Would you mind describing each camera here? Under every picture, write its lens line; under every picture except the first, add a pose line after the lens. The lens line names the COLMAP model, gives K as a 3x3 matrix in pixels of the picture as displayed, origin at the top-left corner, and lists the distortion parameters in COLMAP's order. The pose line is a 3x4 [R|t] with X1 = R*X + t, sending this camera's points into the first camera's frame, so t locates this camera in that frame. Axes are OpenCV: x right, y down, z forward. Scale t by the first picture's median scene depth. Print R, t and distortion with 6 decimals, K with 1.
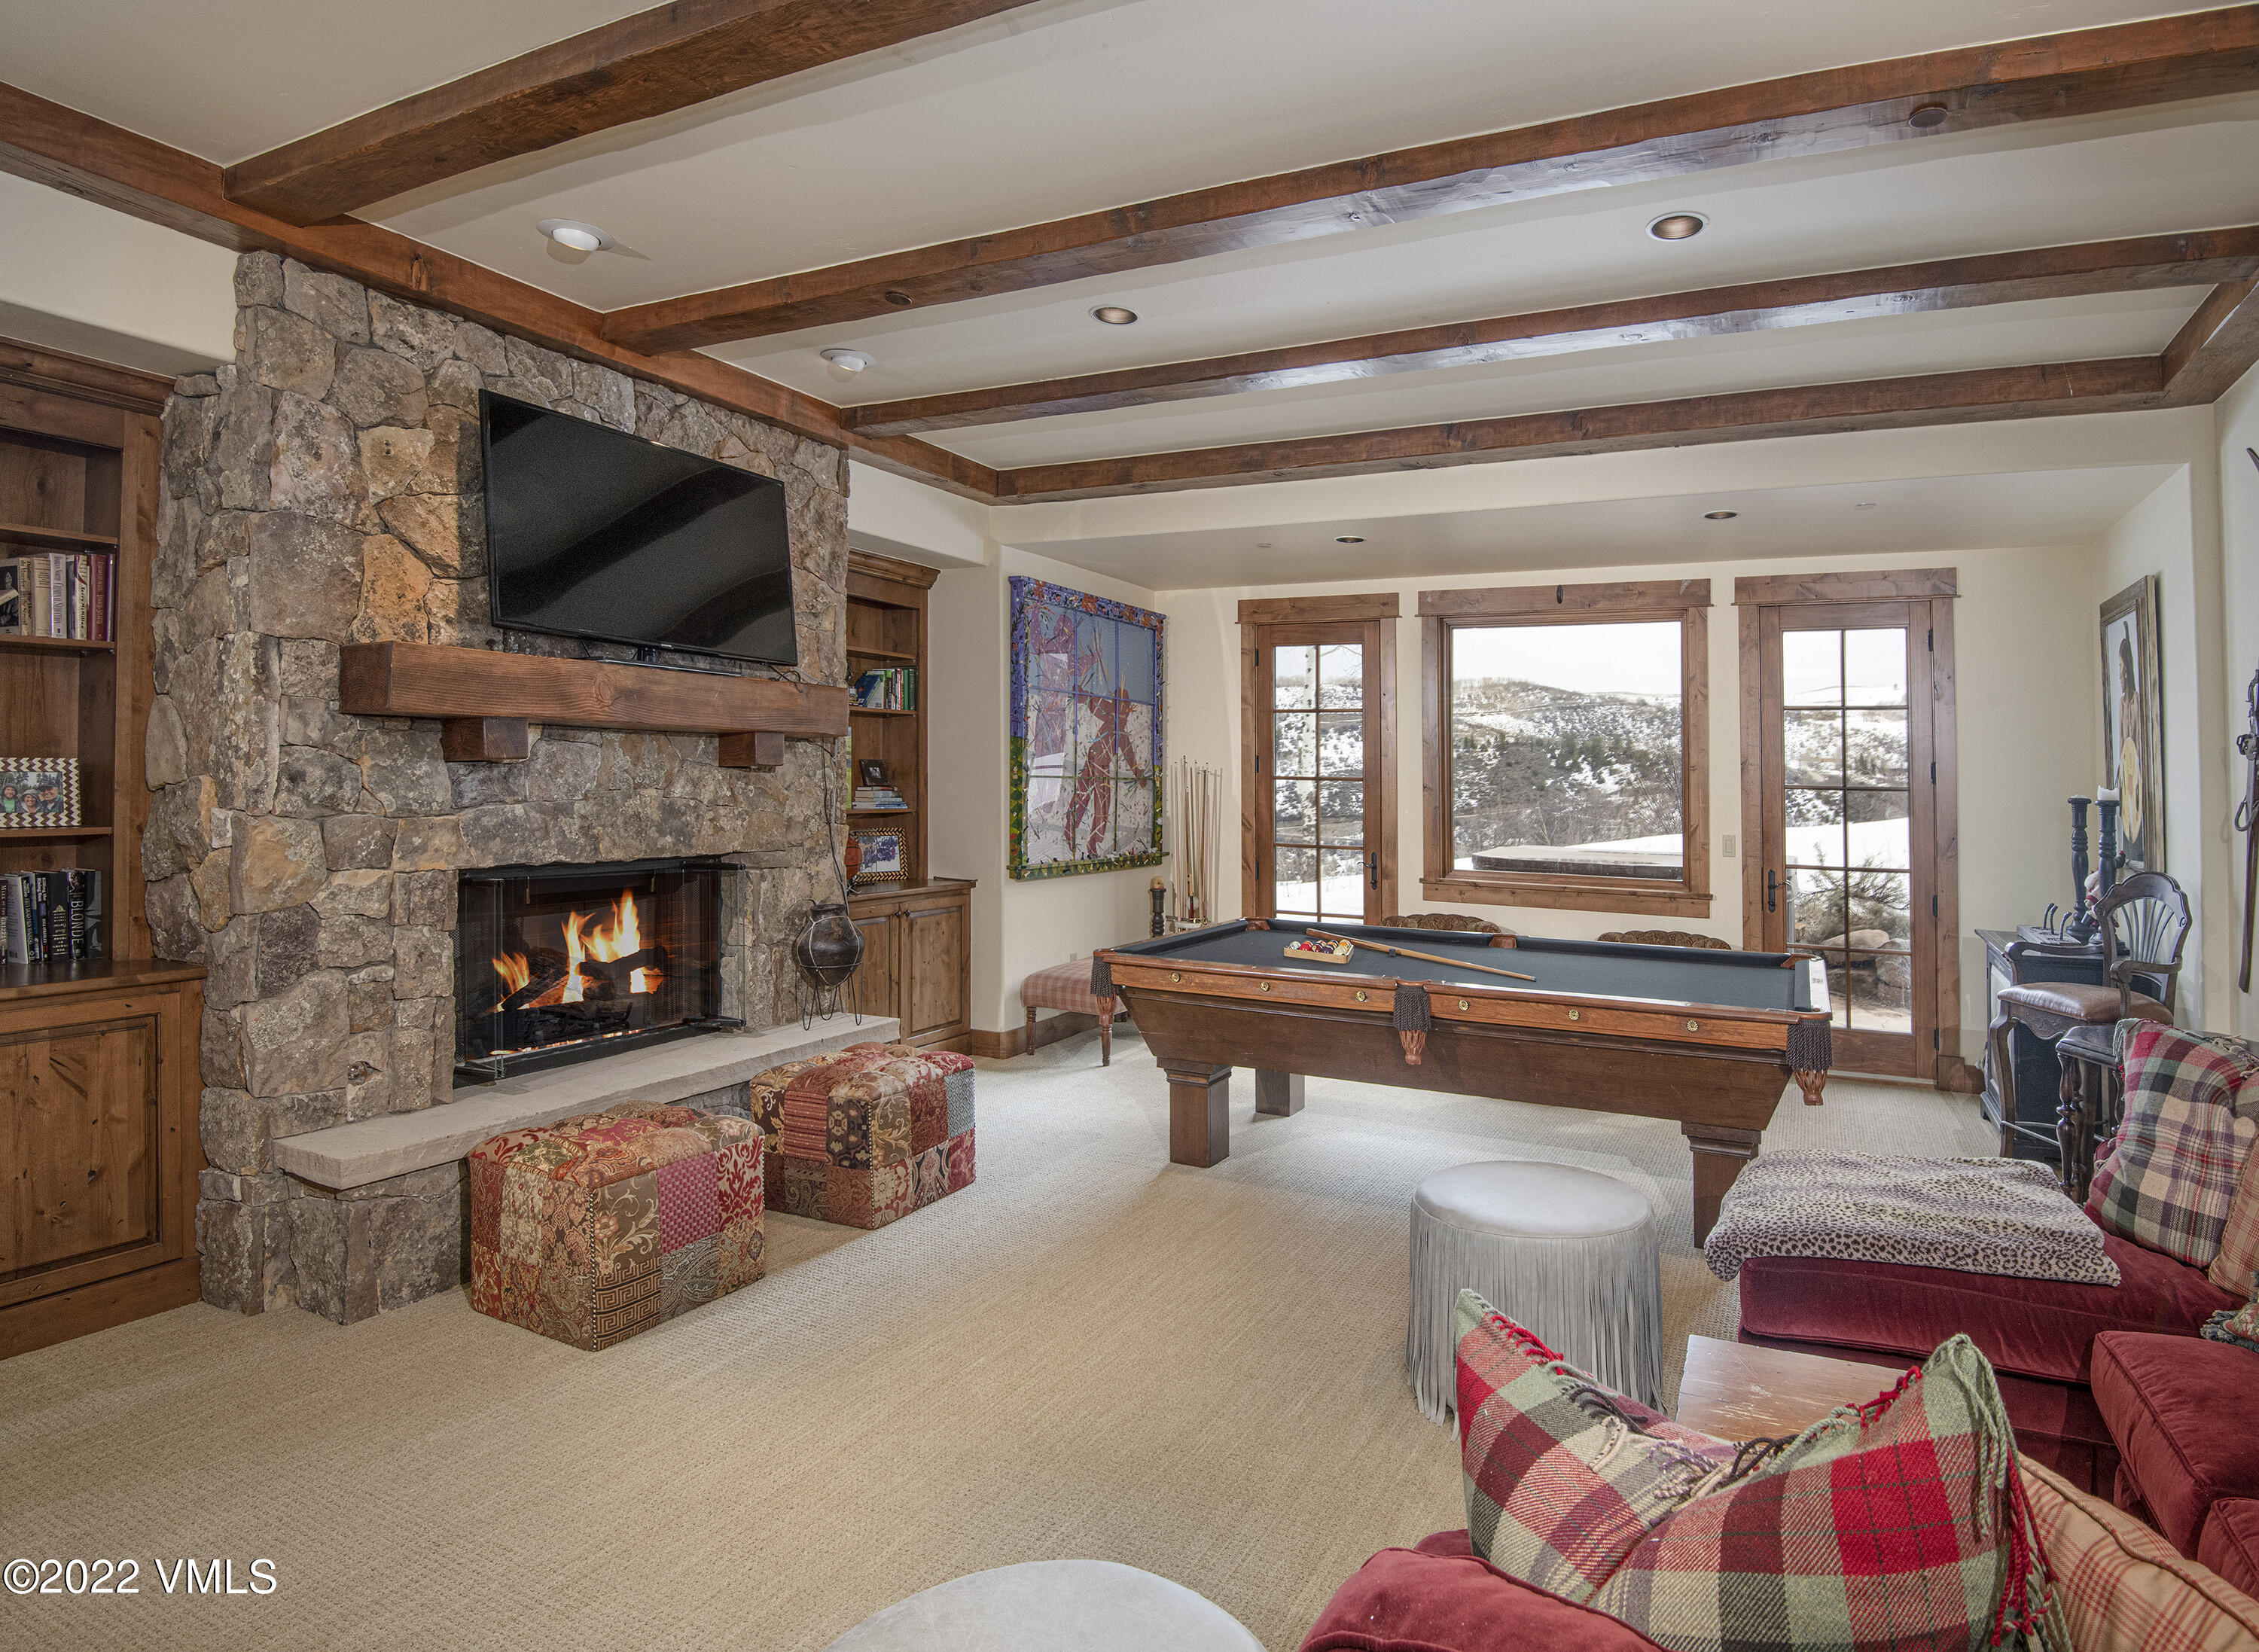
lens RADIAL K [[1201.9, 0, 1134.4], [0, 1201.9, 680.9], [0, 0, 1]] dist [-0.040025, -0.000173]
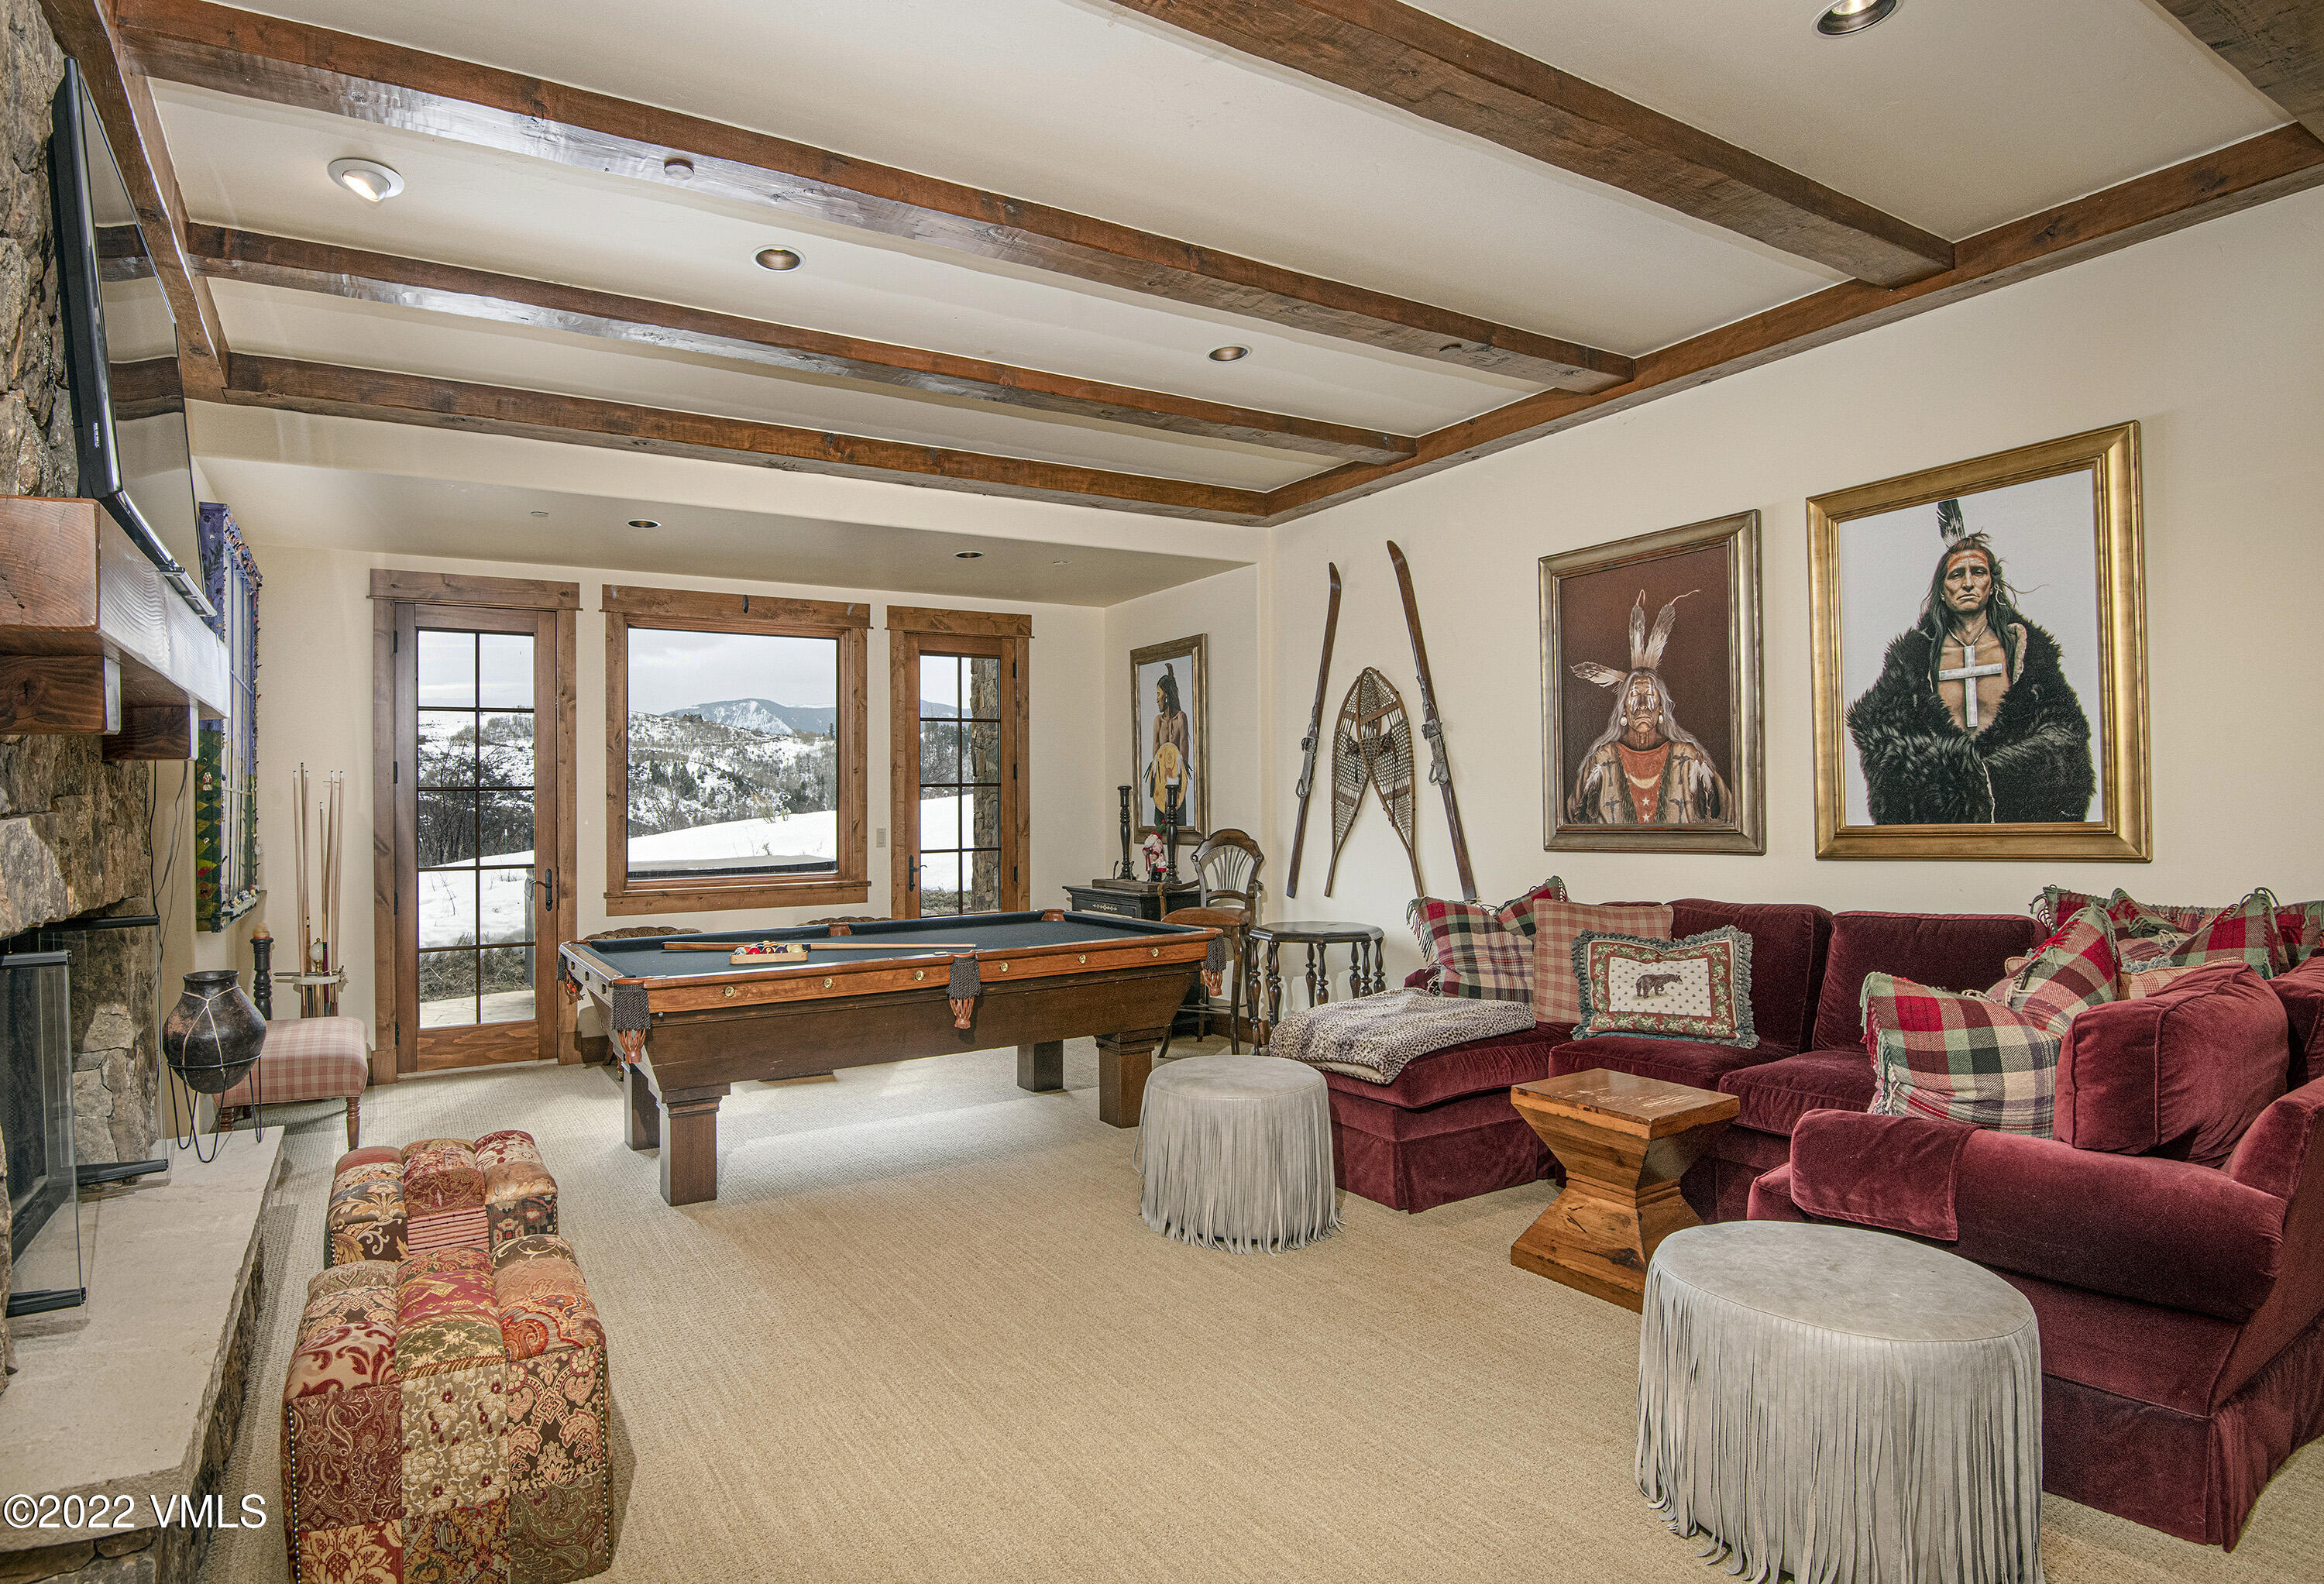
lens RADIAL K [[1273.4, 0, 1084.3], [0, 1273.4, 805.7], [0, 0, 1]] dist [0.002553, -0.037801]
pose [[0.544685, -0.031991, 0.838030, -0.418085], [-0.041491, 0.997021, 0.065027, 0.017678], [-0.837614, -0.070190, 0.541735, 0.159459]]
